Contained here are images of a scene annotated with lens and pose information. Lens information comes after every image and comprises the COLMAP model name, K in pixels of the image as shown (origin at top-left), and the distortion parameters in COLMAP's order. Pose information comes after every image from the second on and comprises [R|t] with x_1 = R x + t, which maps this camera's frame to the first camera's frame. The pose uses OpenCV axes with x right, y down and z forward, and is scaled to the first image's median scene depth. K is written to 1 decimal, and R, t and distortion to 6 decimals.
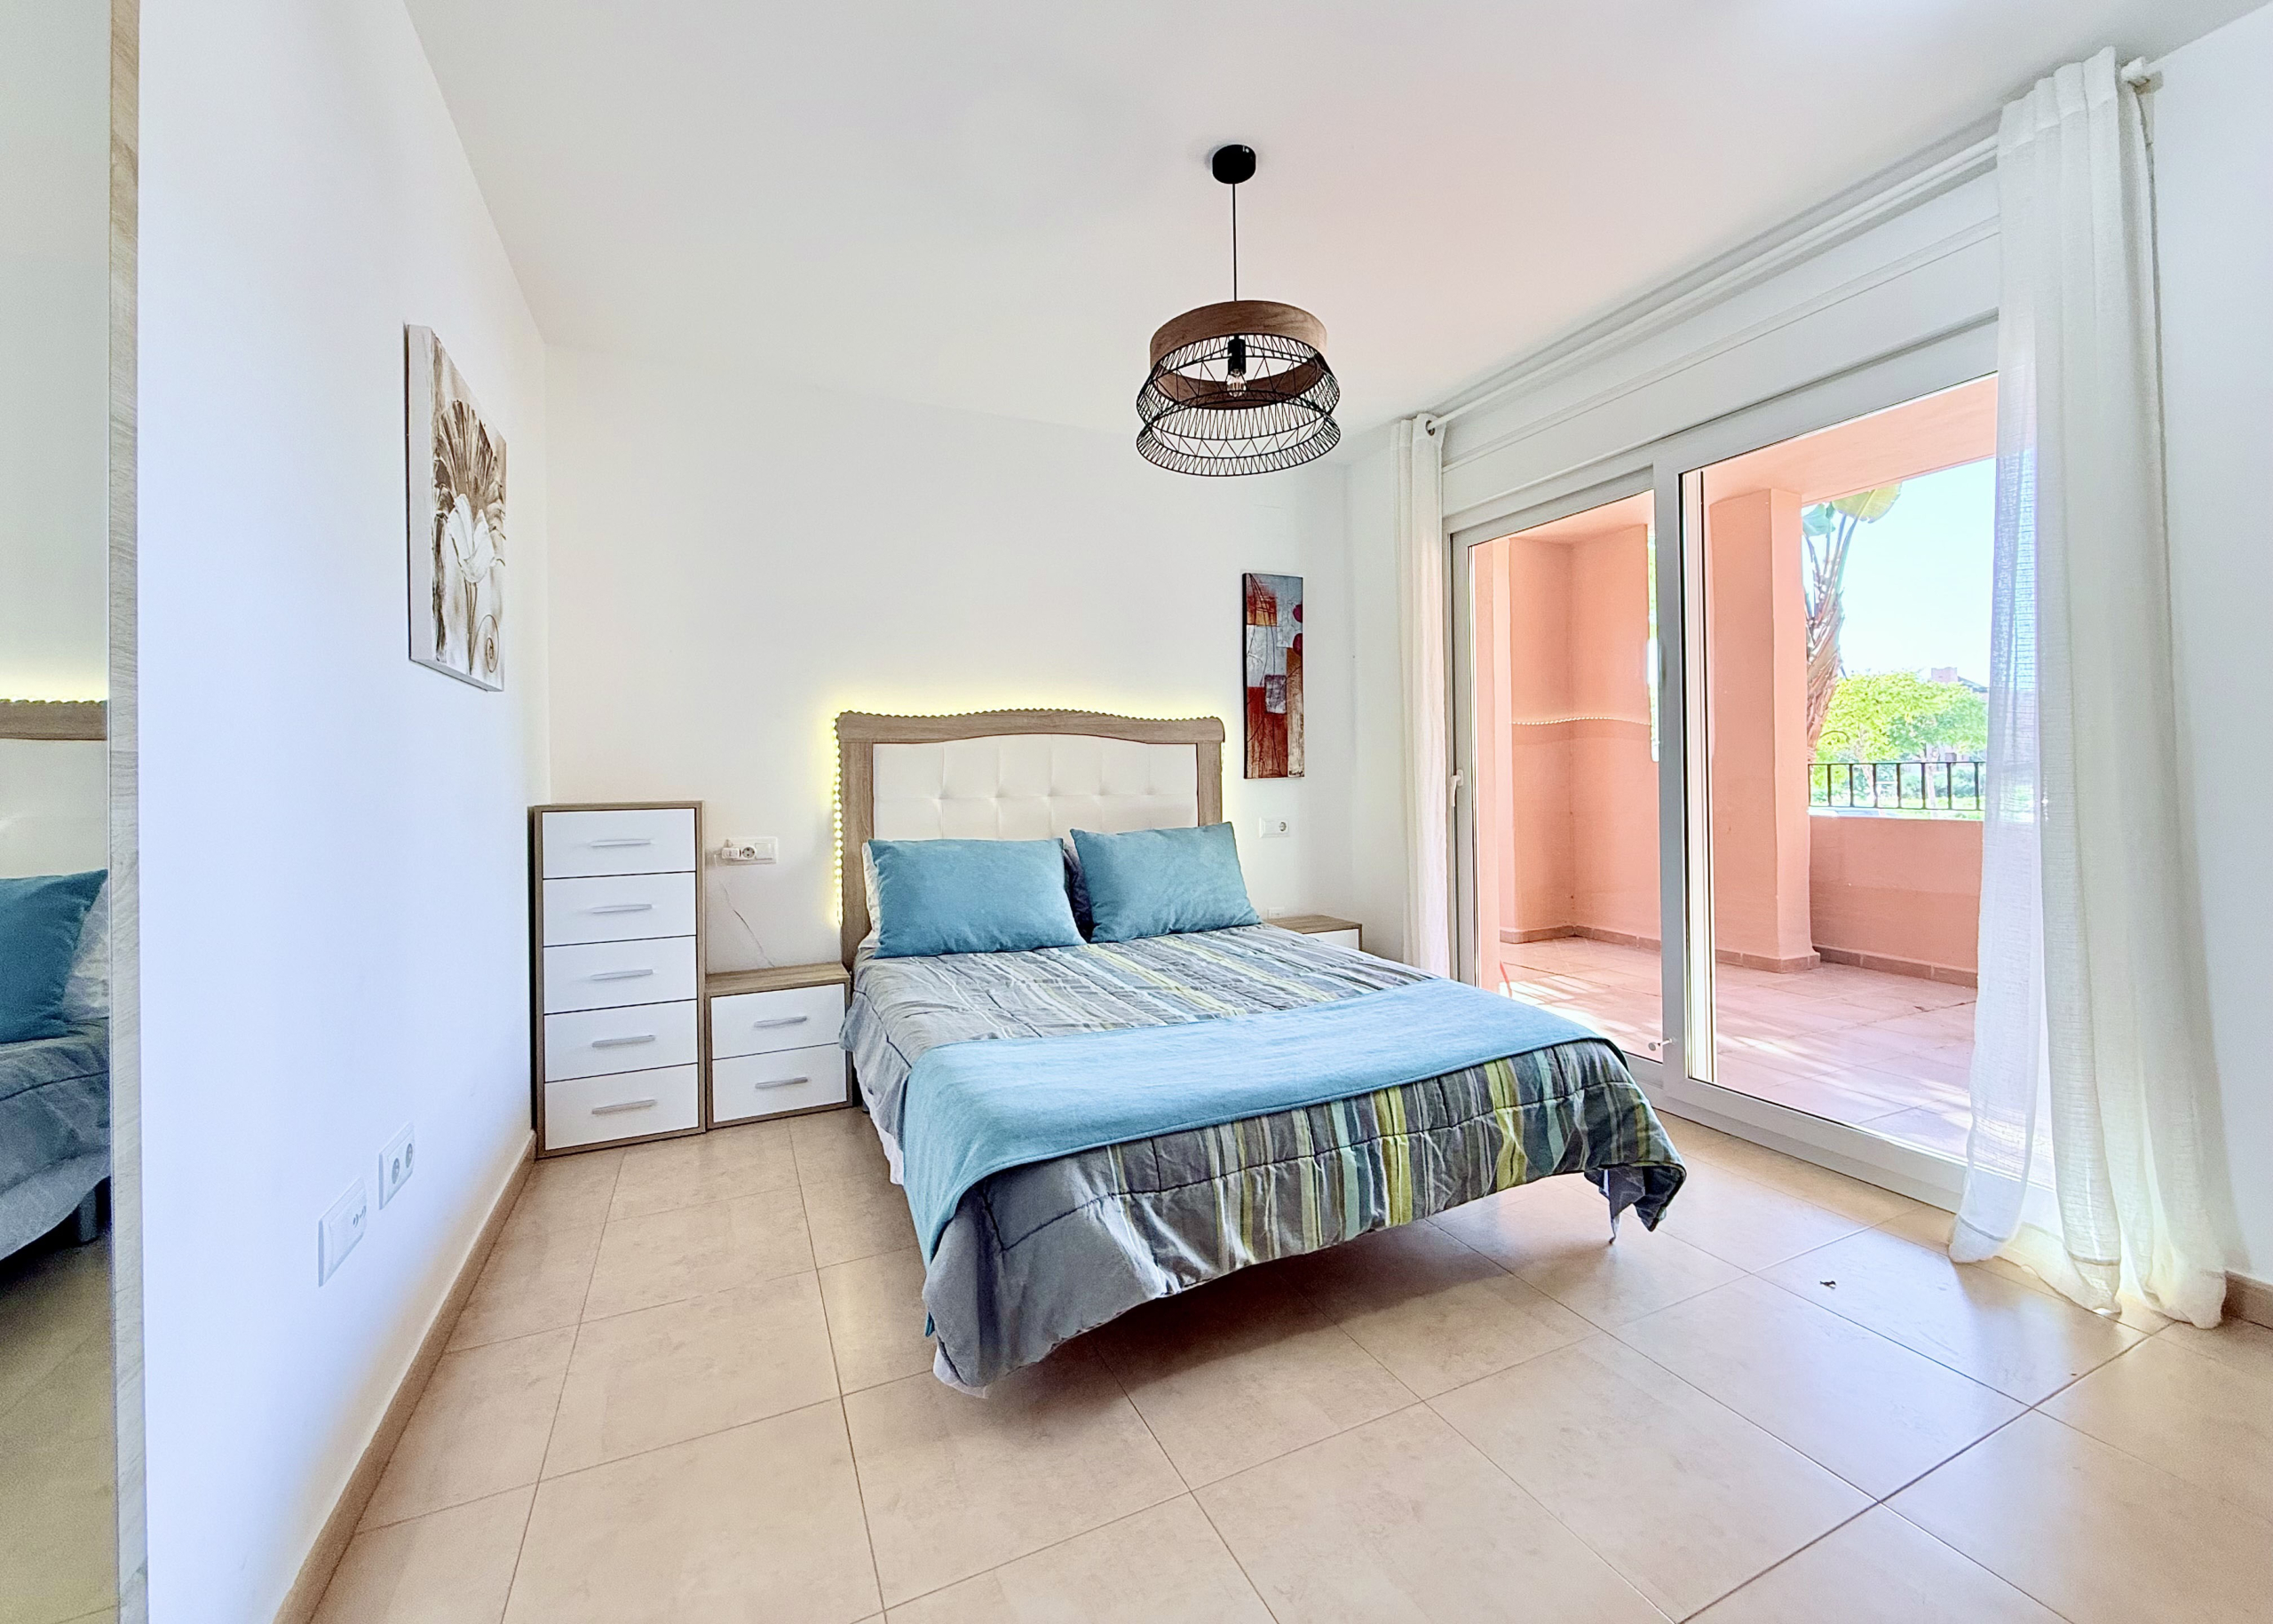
lens RADIAL K [[906.1, 0, 1131.1], [0, 906.1, 770.5], [0, 0, 1]] dist [-0.000695, -0.000084]
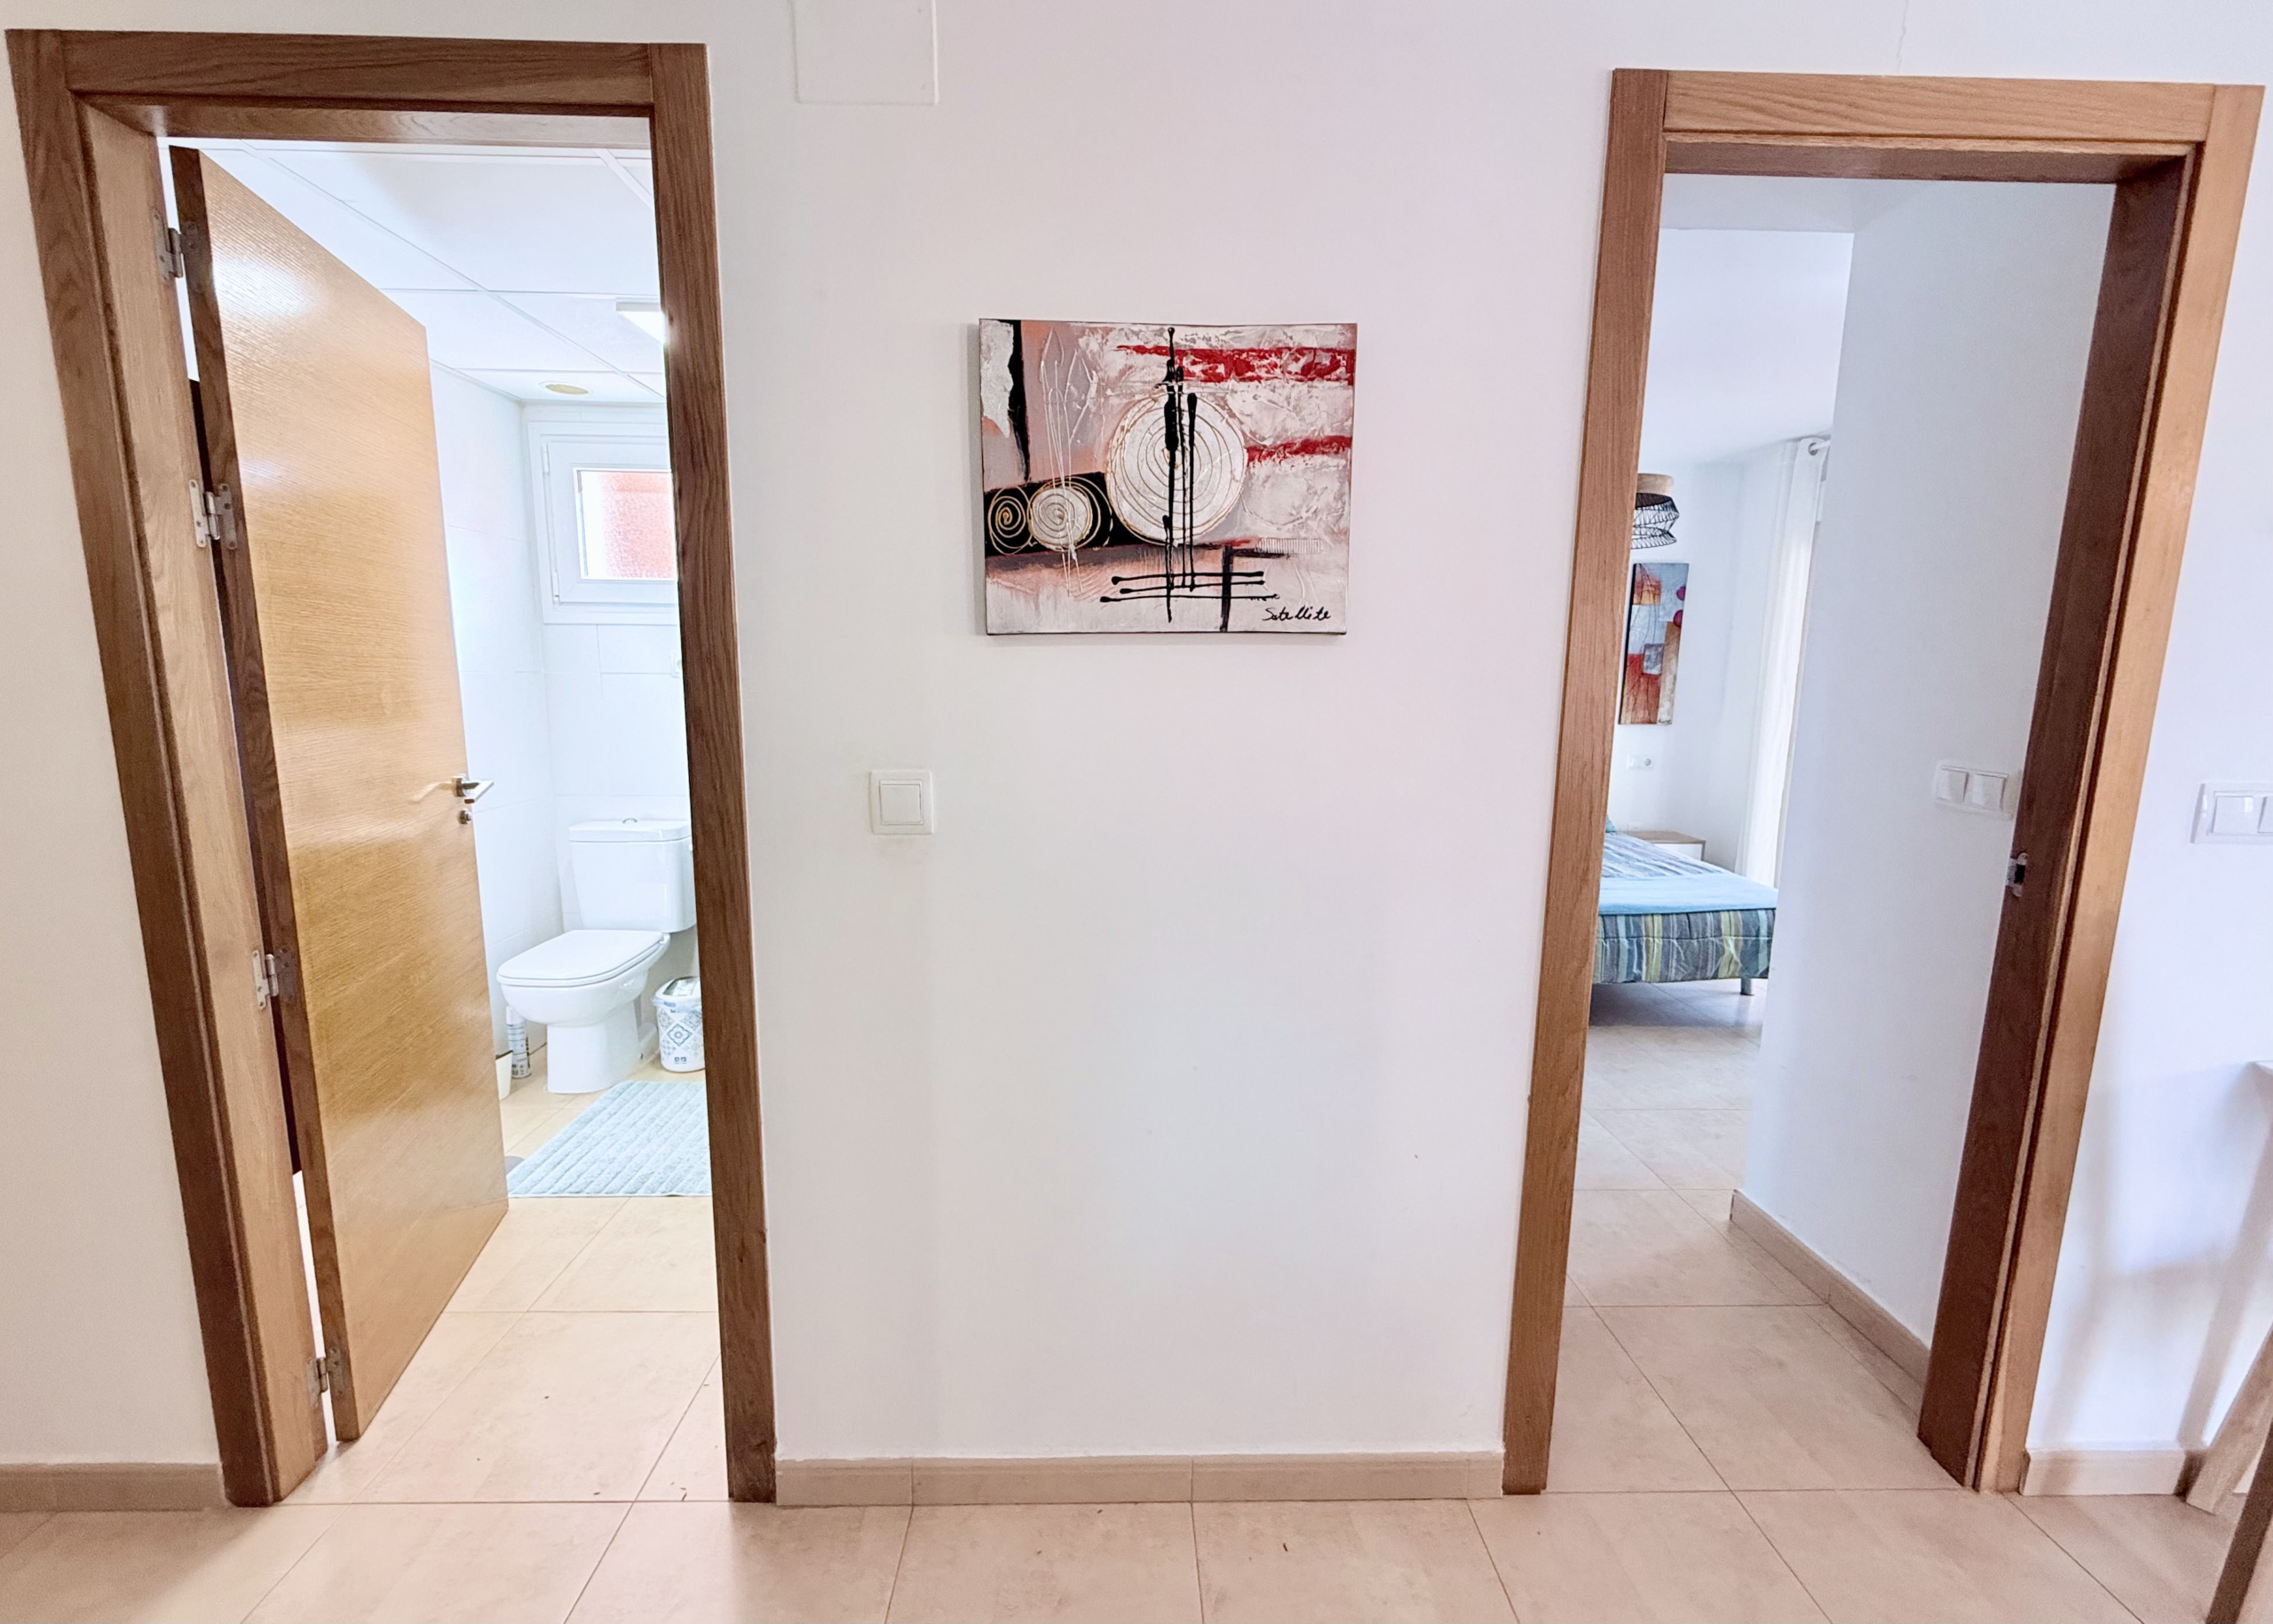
lens RADIAL K [[945.8, 0, 1119.3], [0, 945.8, 810.9], [0, 0, 1]] dist [-0.000922, -0.000102]
pose [[0.918460, 0.081822, -0.386958, 0.001583], [-0.020456, 0.986885, 0.160123, -0.086383], [0.394985, -0.139151, 0.908088, -0.662412]]
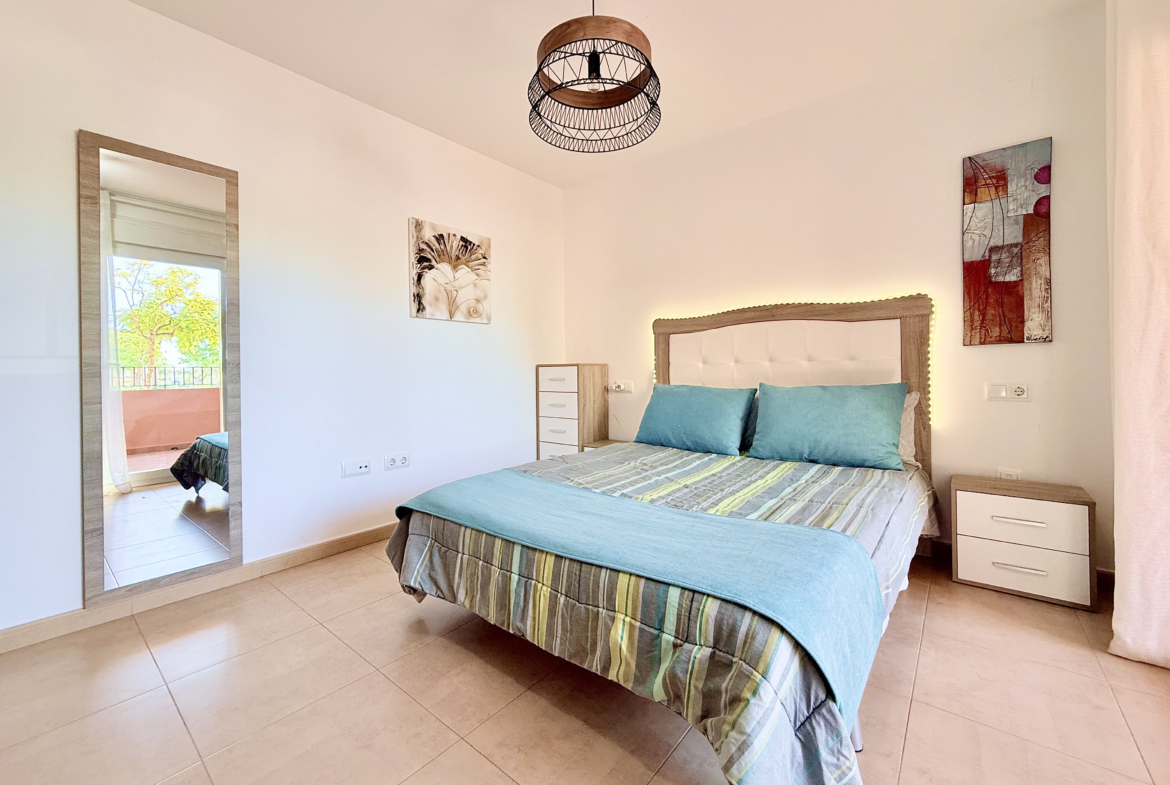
lens RADIAL K [[466.9, 0, 581.2], [0, 466.9, 371.6], [0, 0, 1]] dist [0.000022, 0.000161]
pose [[0.434107, 0.009359, -0.900813, 0.525670], [0.013126, 0.999774, 0.016712, 0.030084], [0.900766, -0.019079, 0.433886, 0.399931]]
